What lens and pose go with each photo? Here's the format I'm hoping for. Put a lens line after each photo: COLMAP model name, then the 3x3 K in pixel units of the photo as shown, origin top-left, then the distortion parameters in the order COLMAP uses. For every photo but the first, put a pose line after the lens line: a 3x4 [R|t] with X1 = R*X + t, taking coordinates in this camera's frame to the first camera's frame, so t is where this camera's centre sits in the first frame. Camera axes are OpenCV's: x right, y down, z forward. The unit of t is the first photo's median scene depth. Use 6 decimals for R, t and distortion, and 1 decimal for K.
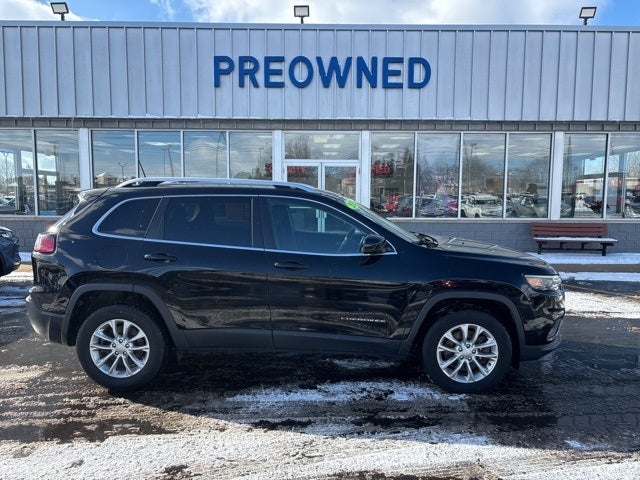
lens RADIAL K [[497.6, 0, 322.6], [0, 497.6, 232.3], [0, 0, 1]] dist [0.017555, -0.000961]
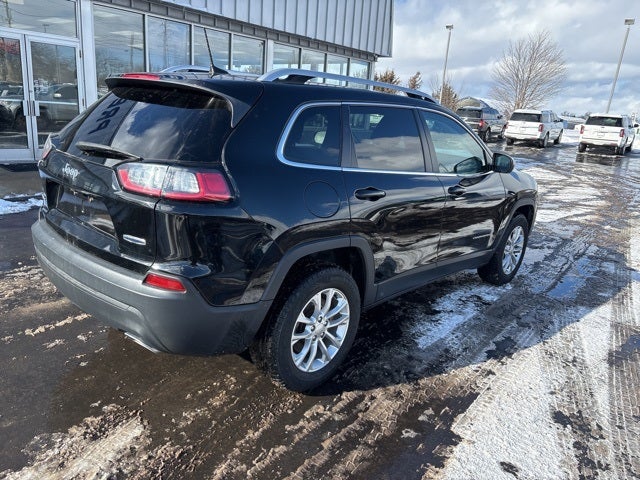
lens RADIAL K [[497.6, 0, 322.6], [0, 497.6, 232.3], [0, 0, 1]] dist [0.017555, -0.000961]
pose [[0.637053, -0.143729, 0.757301, -0.989263], [-0.012362, 0.980431, 0.196476, -0.038032], [-0.770721, -0.134527, 0.622810, 0.643829]]
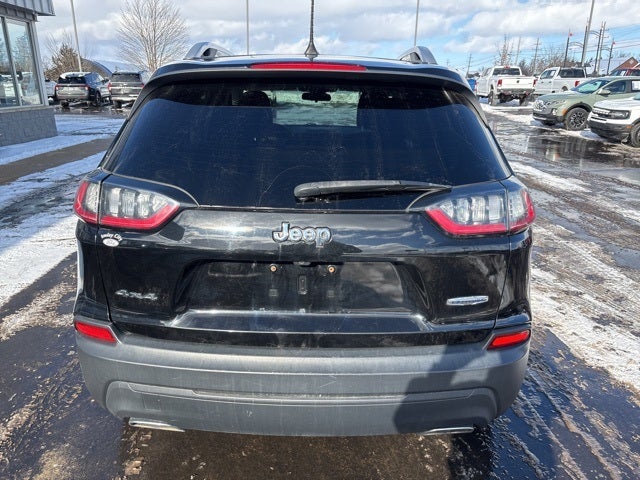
lens RADIAL K [[497.6, 0, 322.6], [0, 497.6, 232.3], [0, 0, 1]] dist [0.017555, -0.000961]
pose [[-0.034156, -0.291179, 0.956059, -1.079567], [0.077684, 0.952949, 0.293007, -0.105323], [-0.996393, 0.084278, -0.009929, 1.321402]]
